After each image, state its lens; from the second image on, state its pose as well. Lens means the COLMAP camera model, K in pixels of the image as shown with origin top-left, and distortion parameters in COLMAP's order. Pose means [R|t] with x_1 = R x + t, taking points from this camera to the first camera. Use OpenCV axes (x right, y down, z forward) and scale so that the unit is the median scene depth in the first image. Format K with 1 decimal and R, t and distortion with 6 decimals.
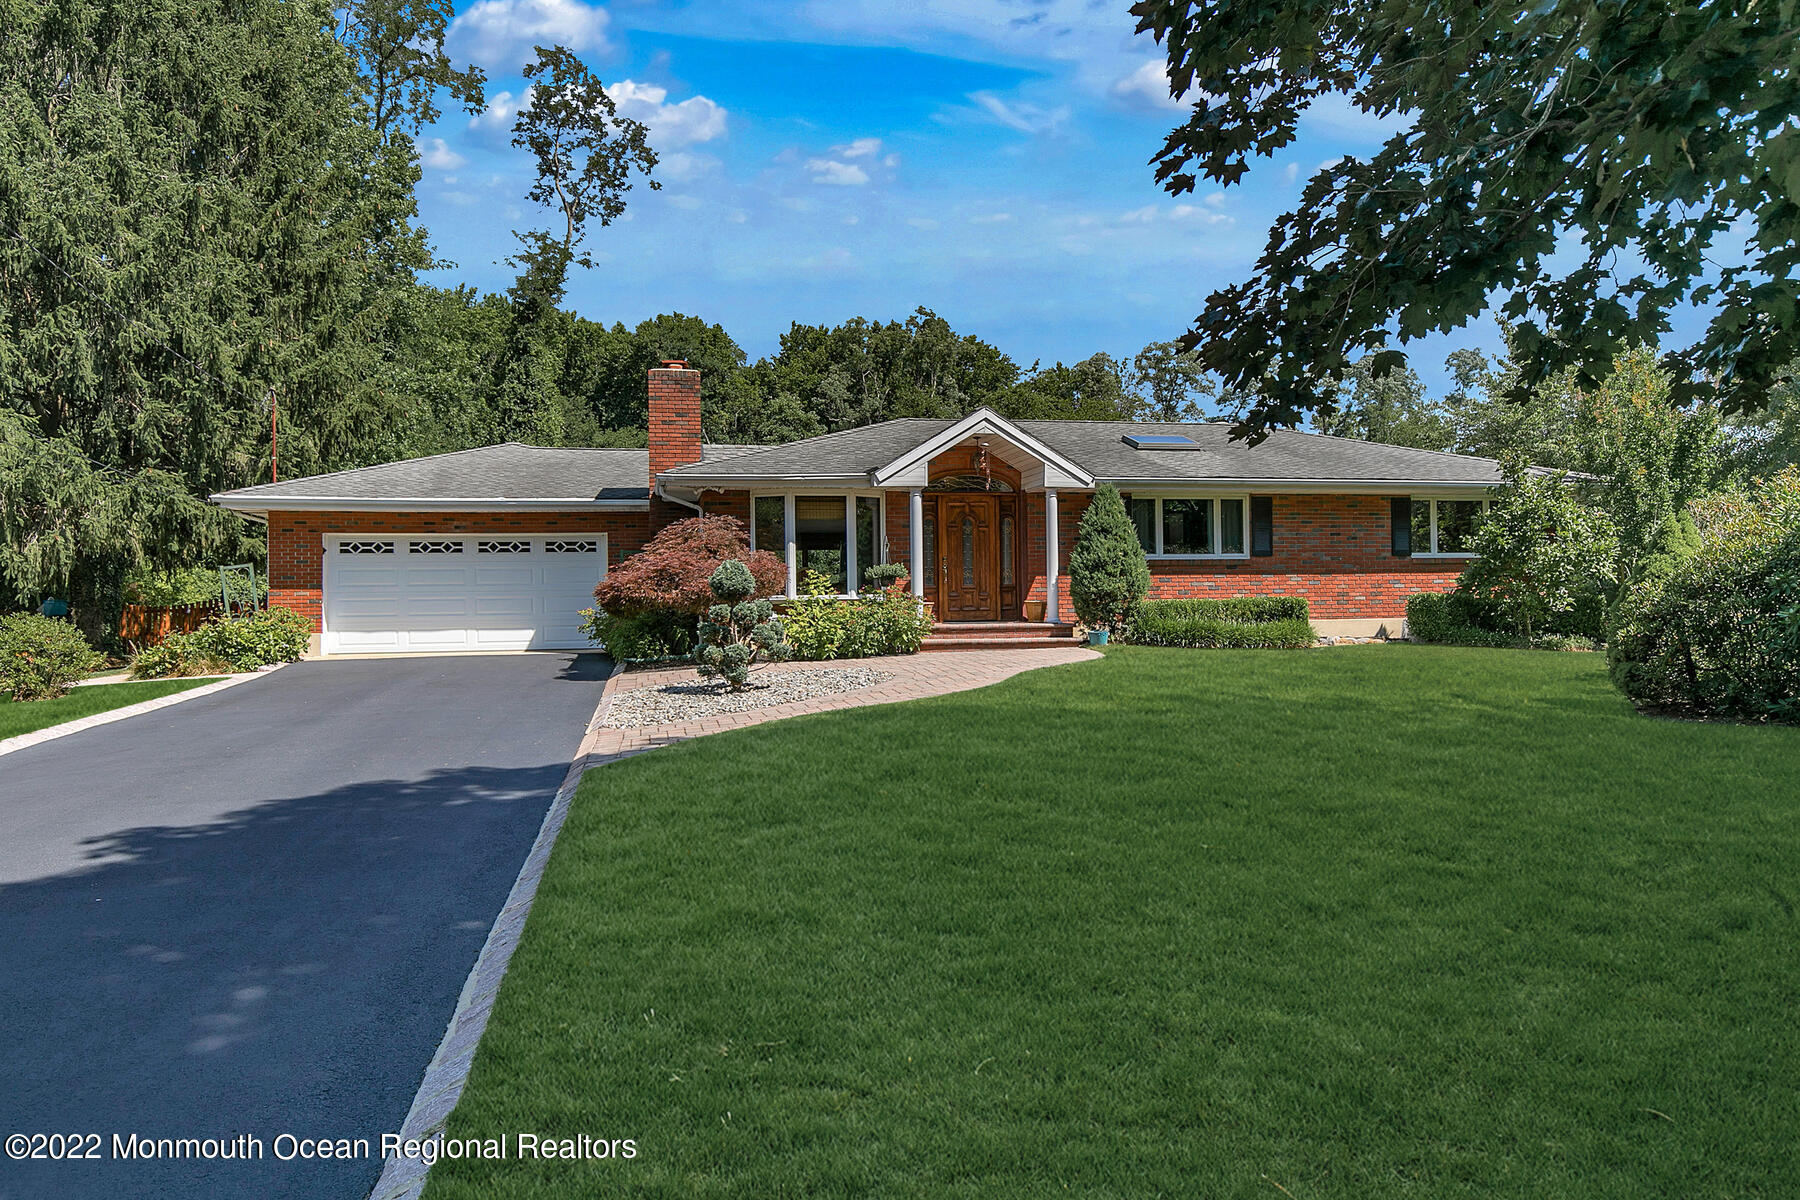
lens RADIAL K [[1236.7, 0, 917.5], [0, 1236.7, 583.3], [0, 0, 1]] dist [-0.016256, 0.020697]
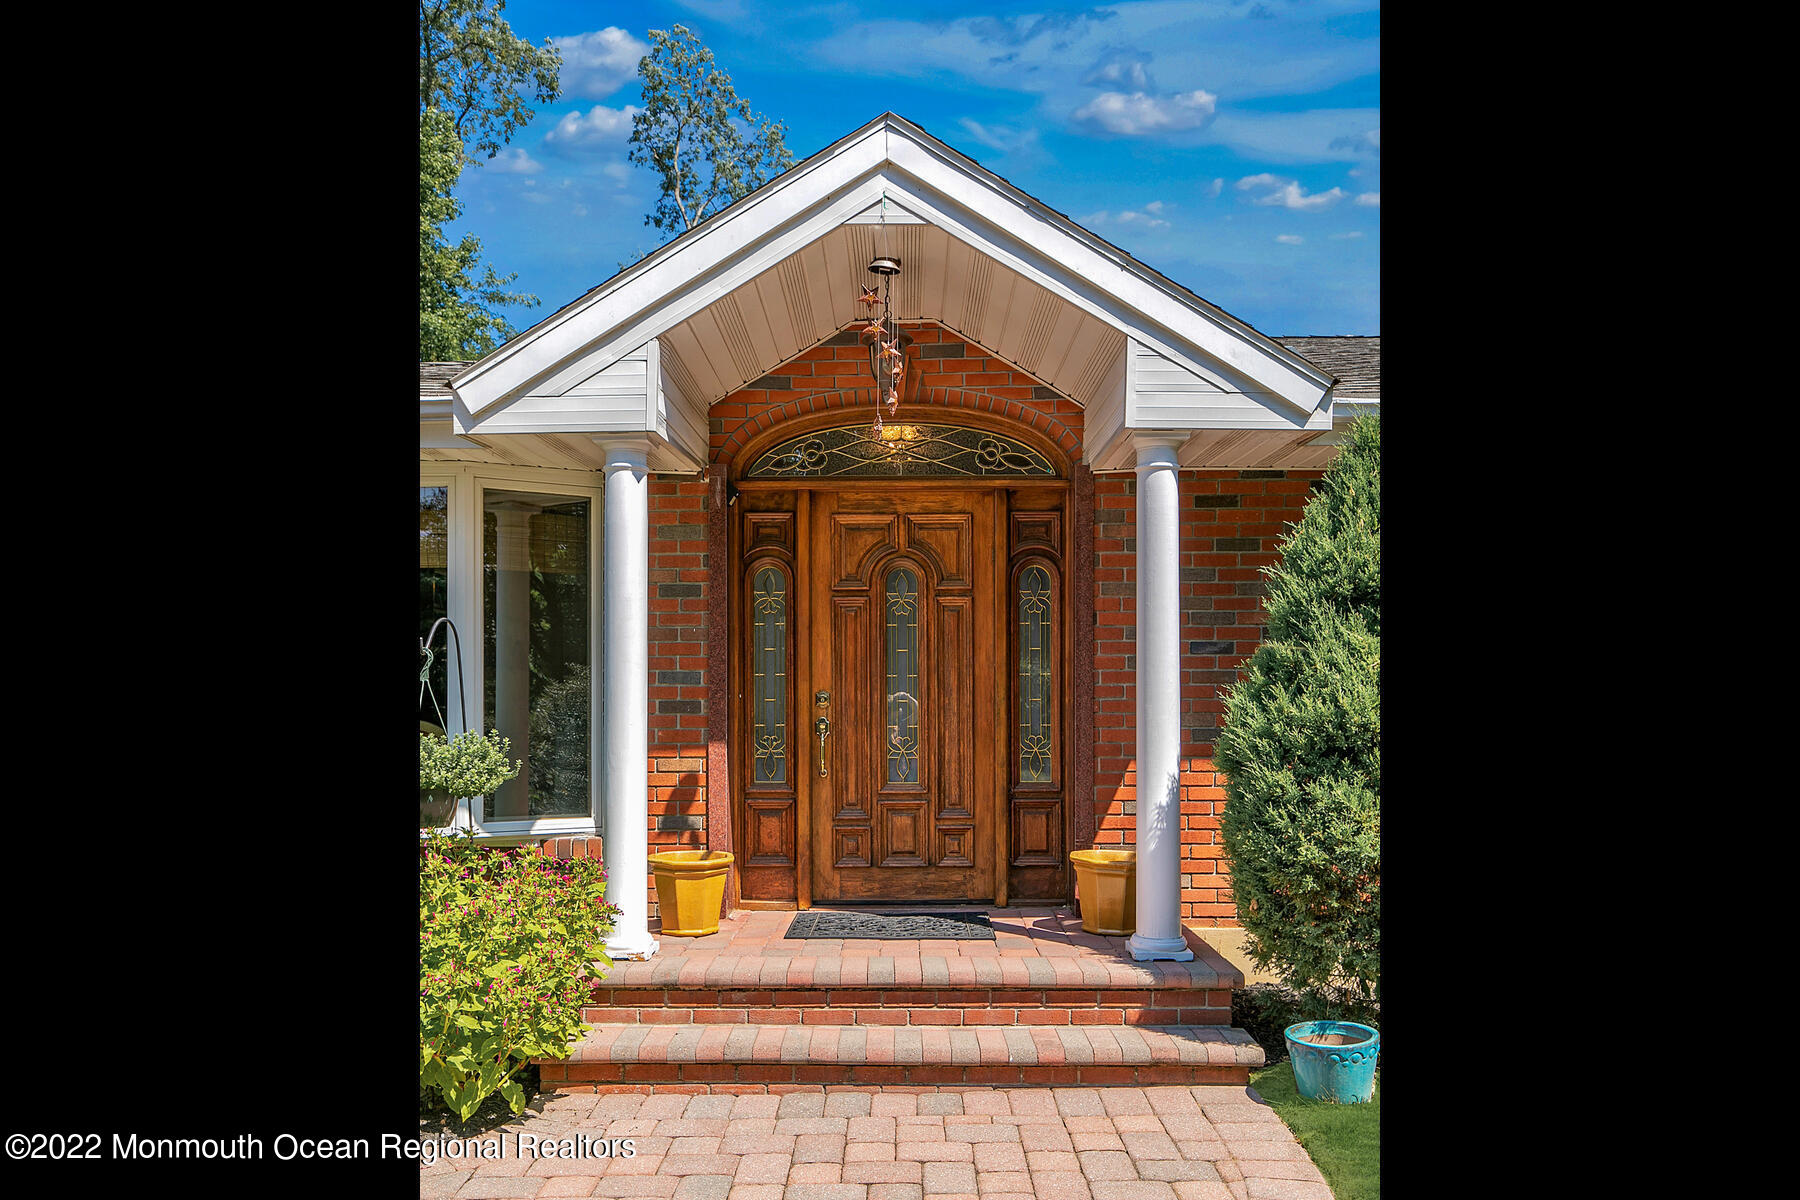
lens RADIAL K [[1259.0, 0, 886.6], [0, 1259.0, 706.6], [0, 0, 1]] dist [-0.025861, -0.000463]
pose [[0.973215, 0.013421, -0.229506, 0.103536], [-0.009594, 0.999796, 0.017780, -0.022031], [0.229698, -0.015102, 0.973145, 0.659419]]
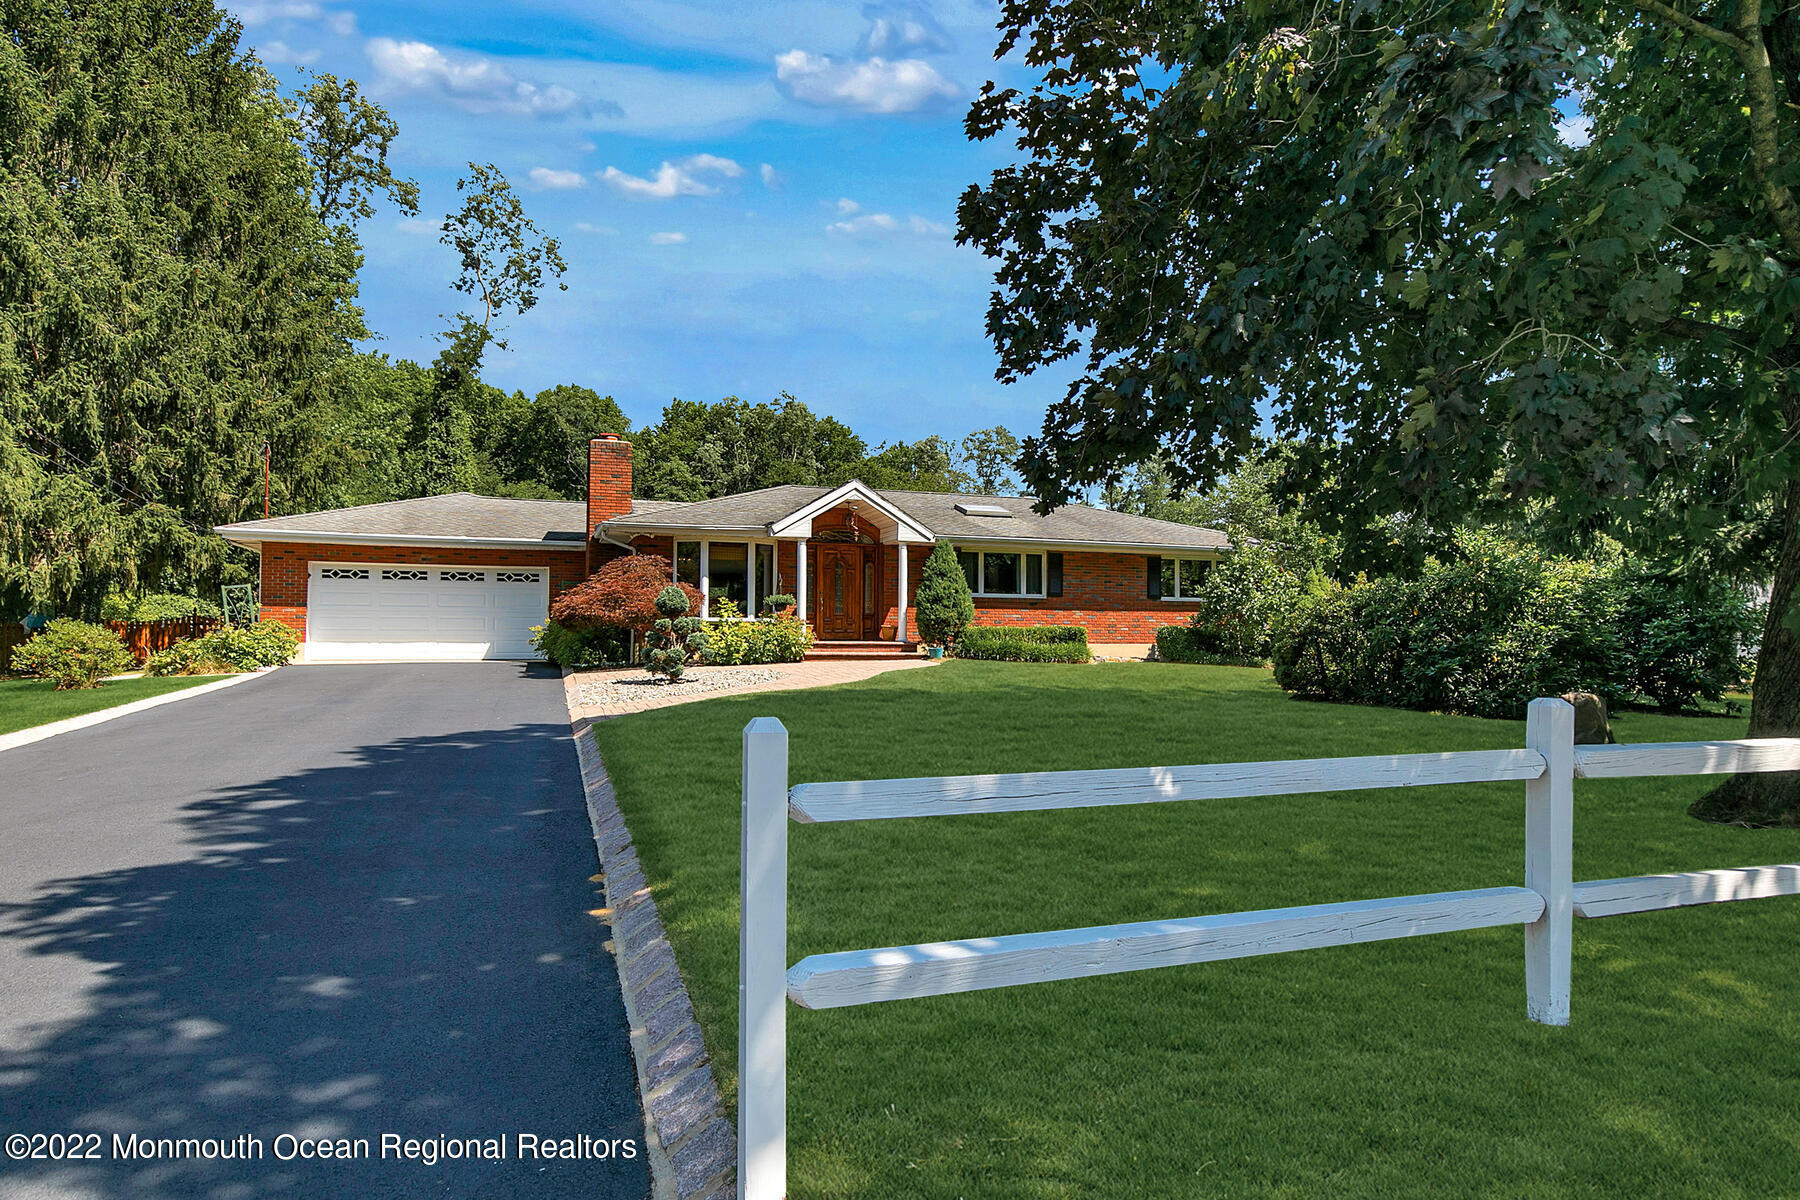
lens RADIAL K [[1045.6, 0, 921.5], [0, 1045.6, 607.8], [0, 0, 1]] dist [-0.003182, 0.002046]
pose [[0.989536, 0.020801, 0.142781, -0.029338], [-0.018397, 0.999666, -0.018132, 0.013604], [-0.143111, 0.015316, 0.989588, -0.112481]]
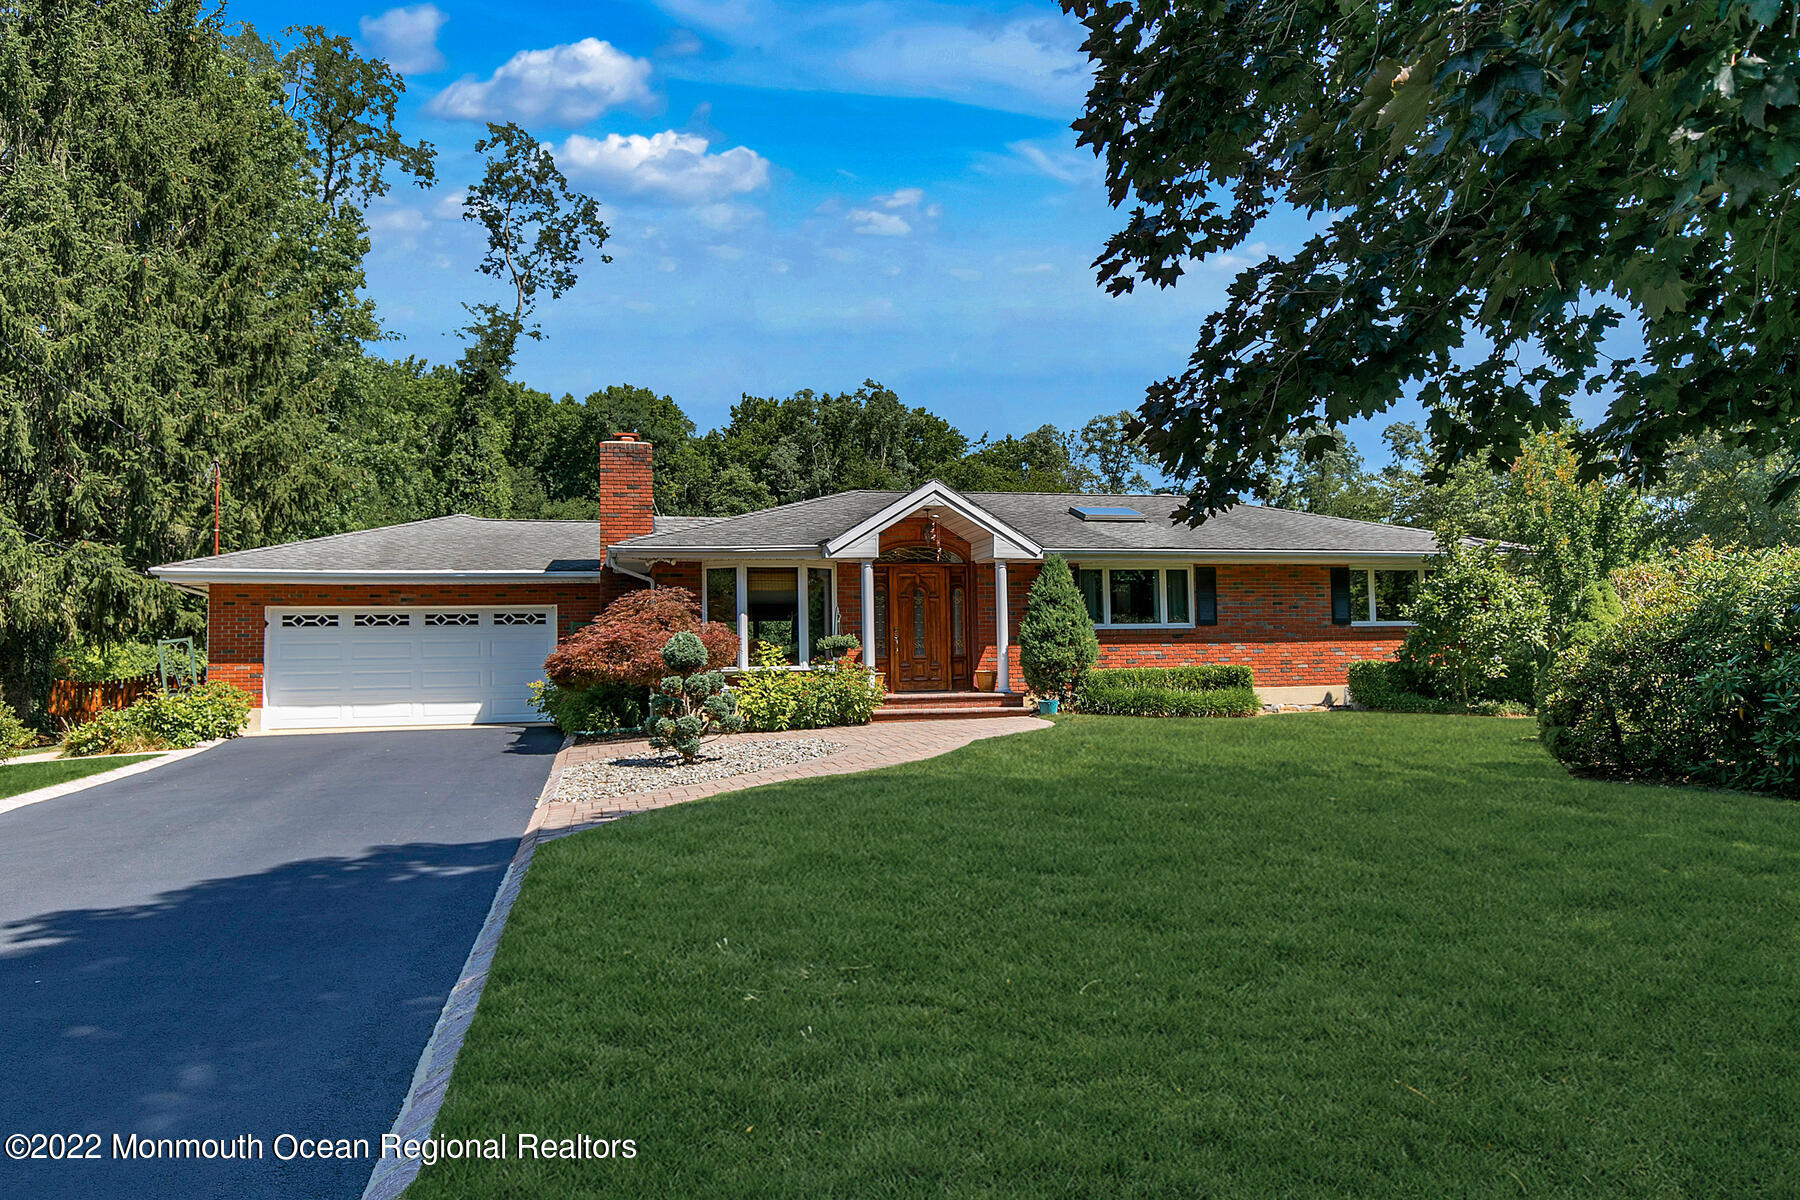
lens RADIAL K [[1236.7, 0, 922.8], [0, 1236.7, 591.7], [0, 0, 1]] dist [-0.016256, 0.020697]
pose [[0.998985, -0.003229, 0.044938, -0.001250], [0.005473, 0.998739, -0.049901, -0.000045], [-0.044720, 0.050096, 0.997743, -0.008080]]
